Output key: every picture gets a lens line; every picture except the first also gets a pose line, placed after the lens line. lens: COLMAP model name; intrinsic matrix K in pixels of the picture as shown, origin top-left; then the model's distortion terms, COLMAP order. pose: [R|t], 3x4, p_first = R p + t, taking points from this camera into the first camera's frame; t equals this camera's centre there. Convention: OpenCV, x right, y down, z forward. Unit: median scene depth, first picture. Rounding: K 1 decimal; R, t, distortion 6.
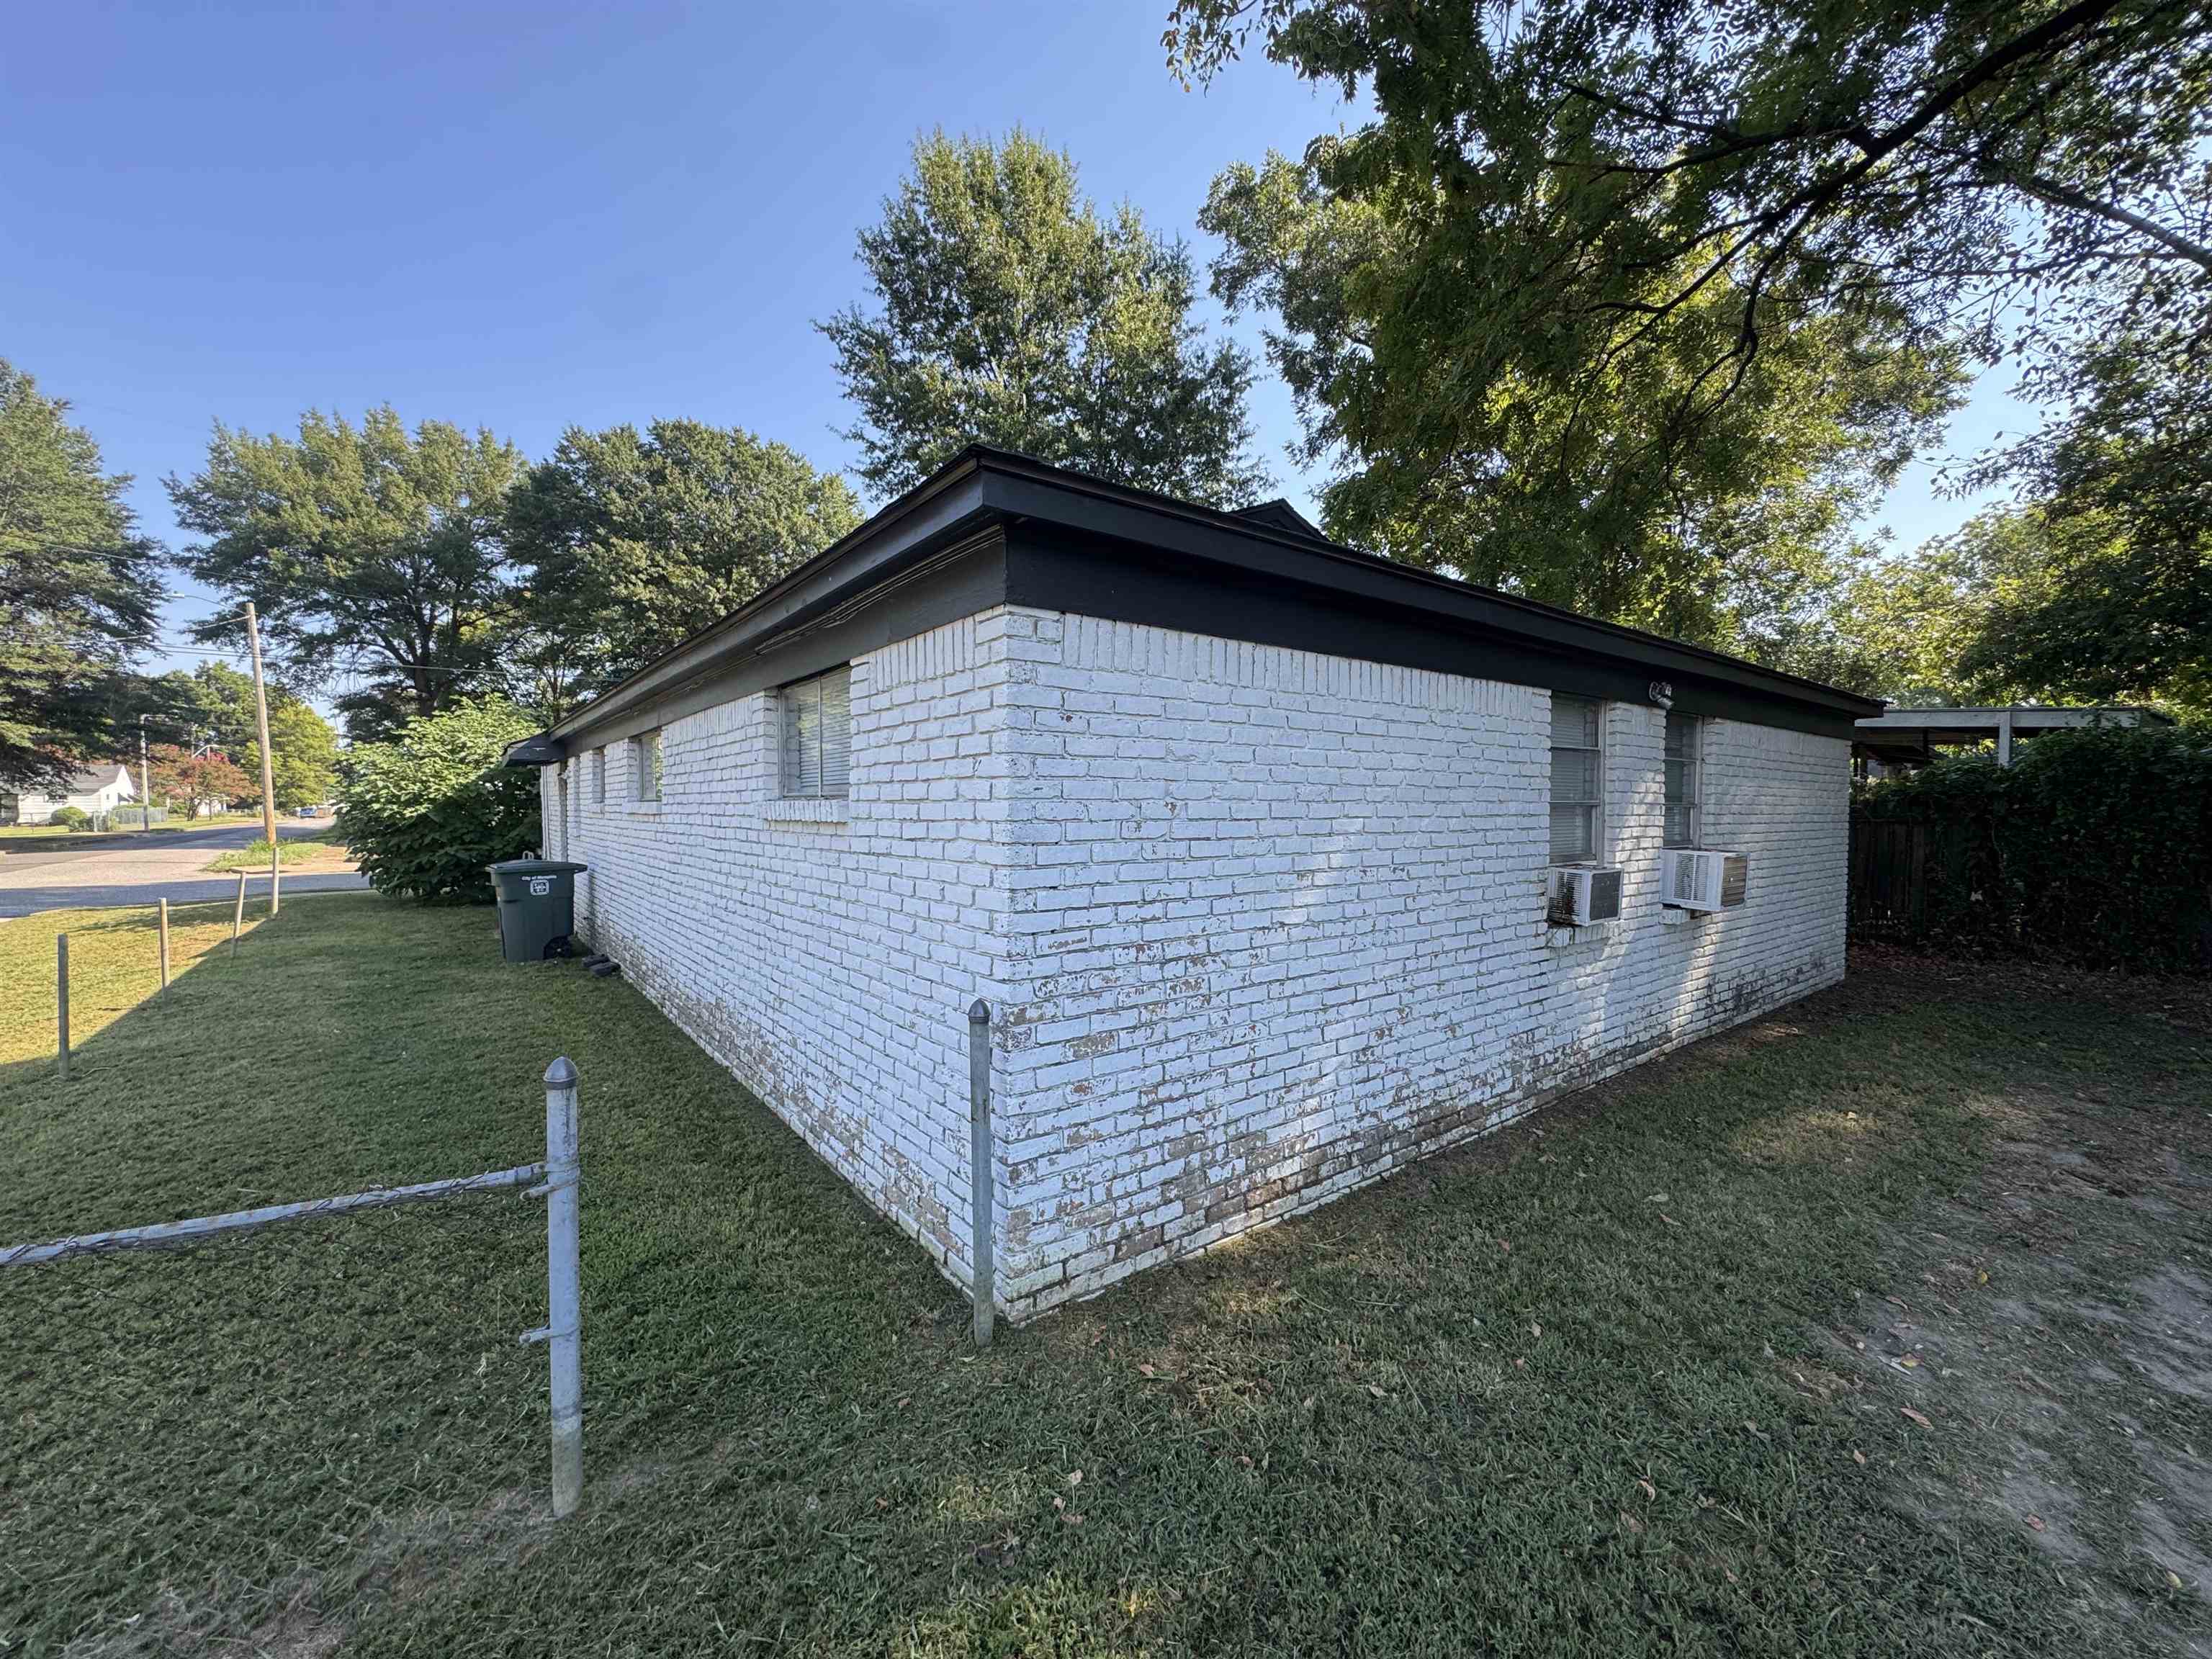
lens RADIAL K [[883.5, 0, 1106.1], [0, 883.5, 832.8], [0, 0, 1]] dist [-0.004706, 0.000924]
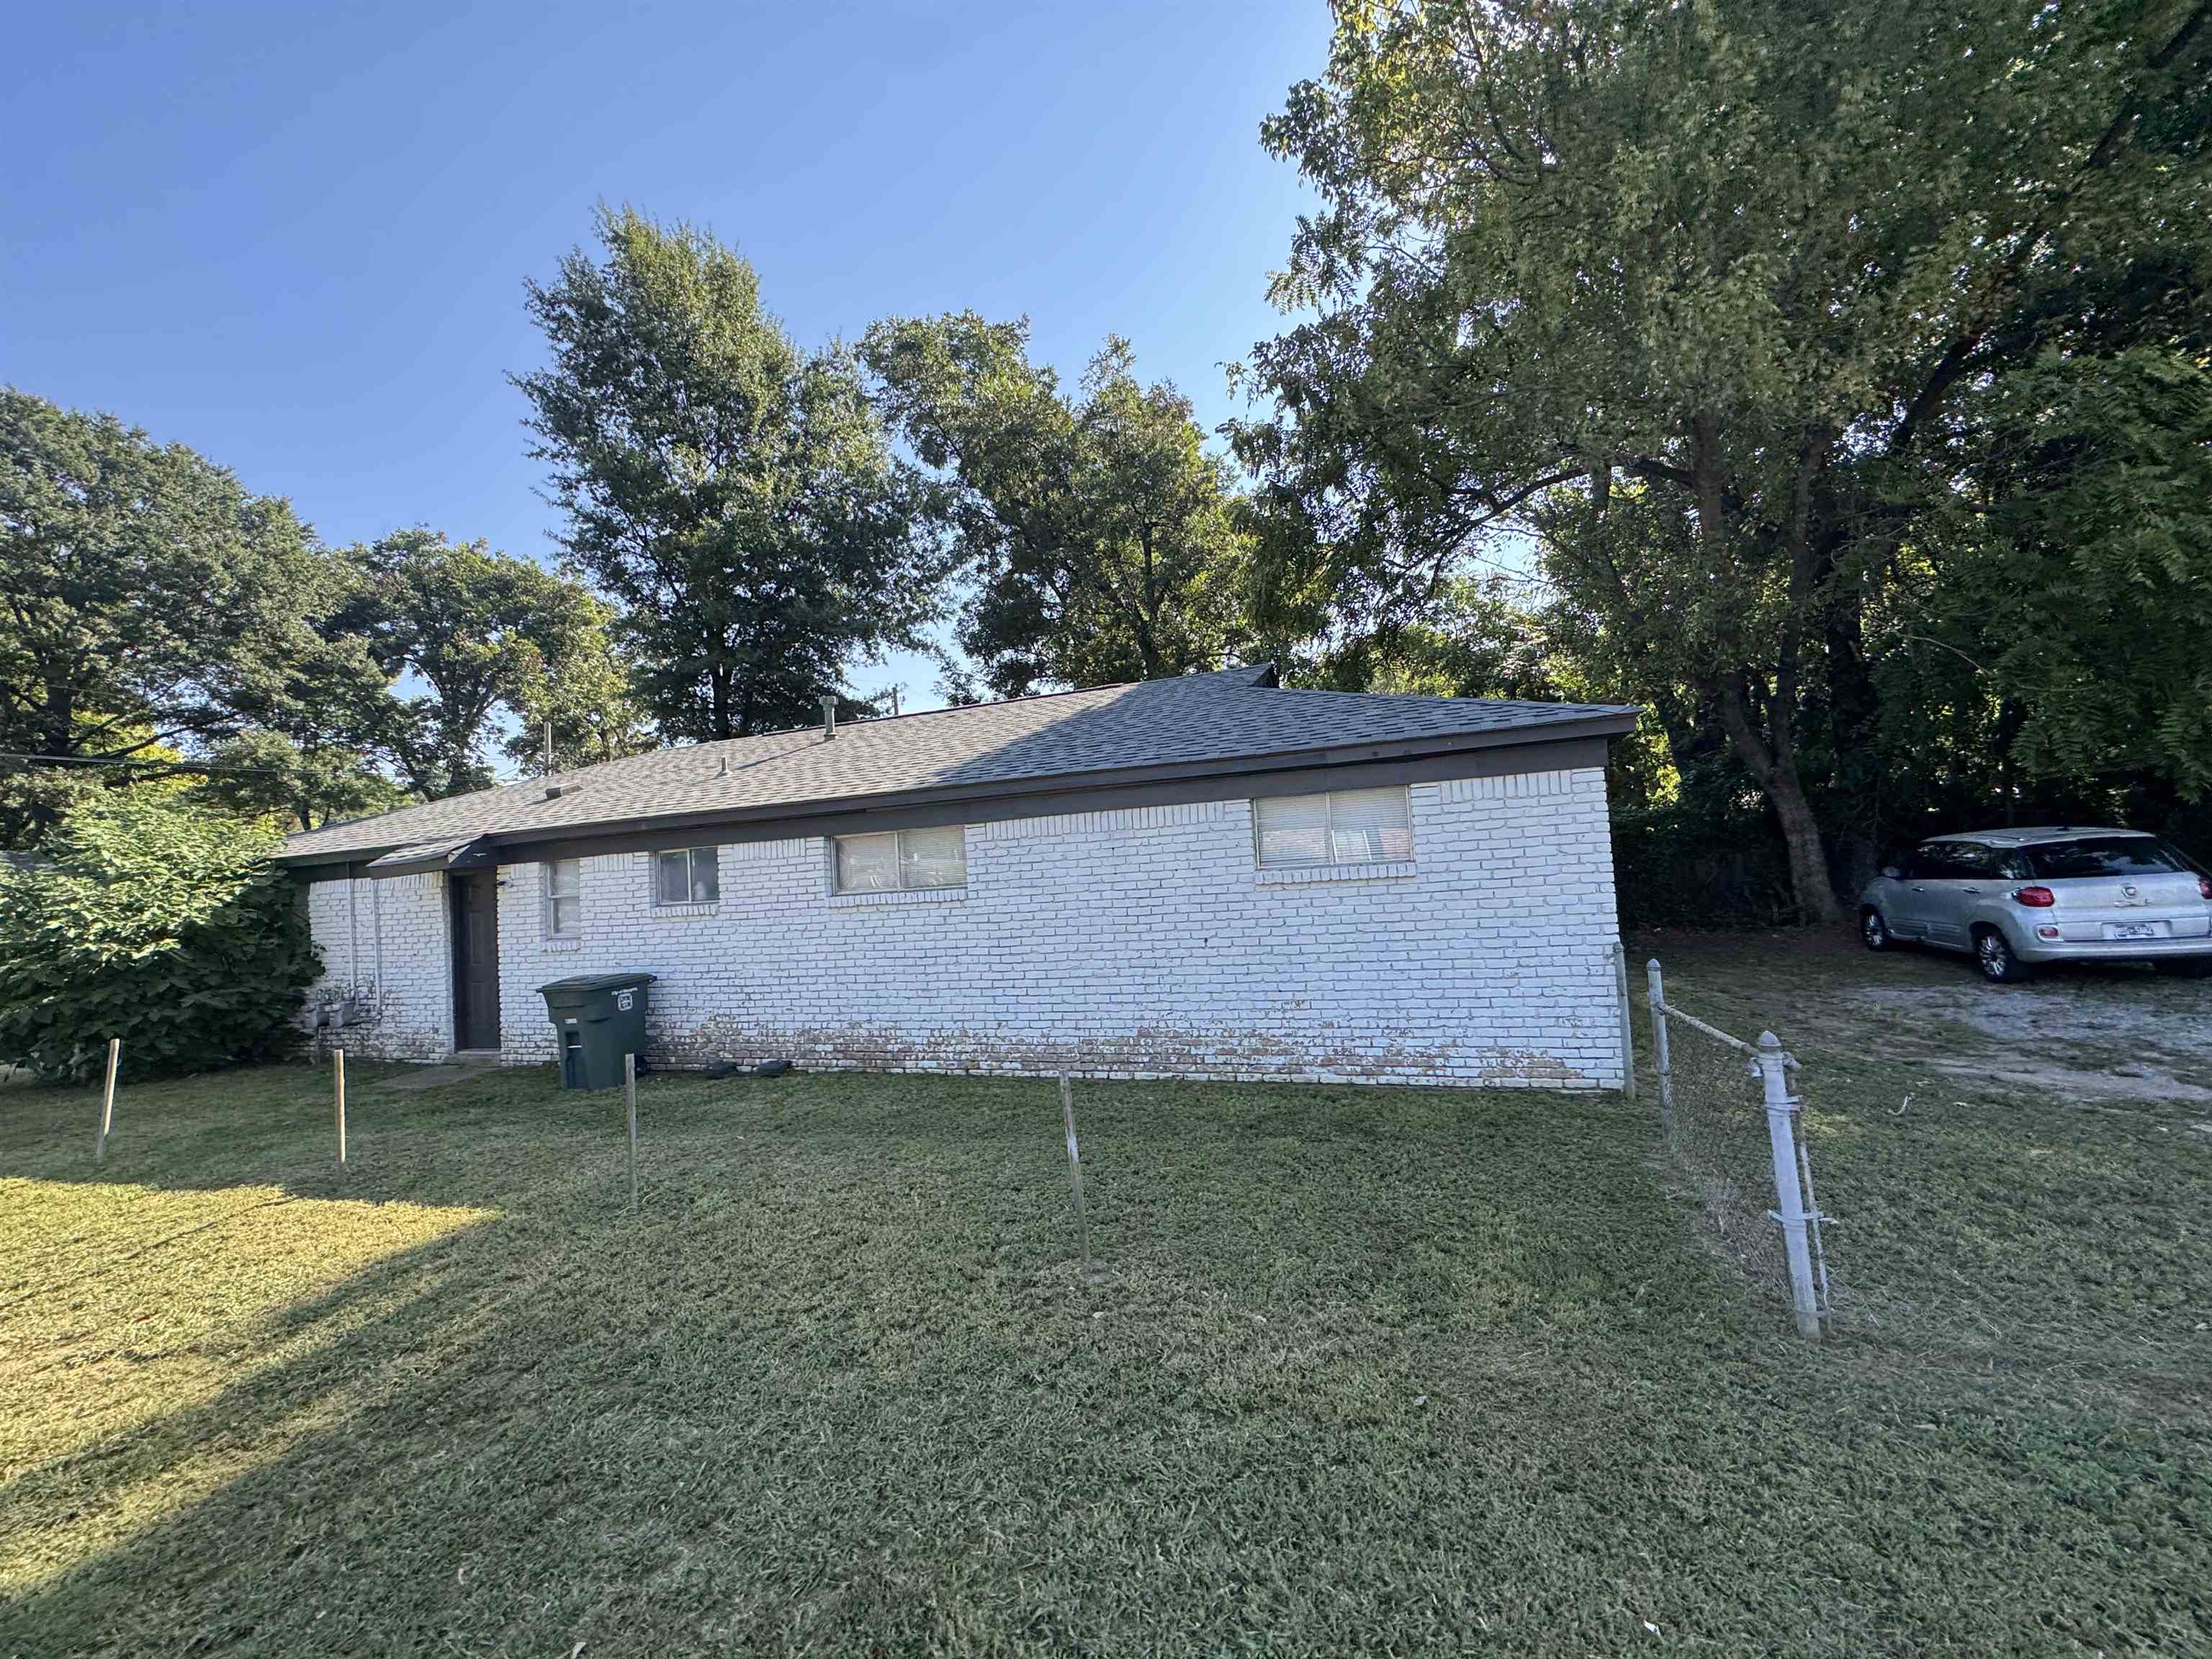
lens RADIAL K [[883.5, 0, 1107.4], [0, 883.5, 824.6], [0, 0, 1]] dist [-0.004706, 0.000924]
pose [[0.838999, -0.025579, 0.543532, -0.290876], [0.080389, 0.993760, -0.077322, -0.004279], [-0.538162, 0.108567, 0.835820, -0.024623]]
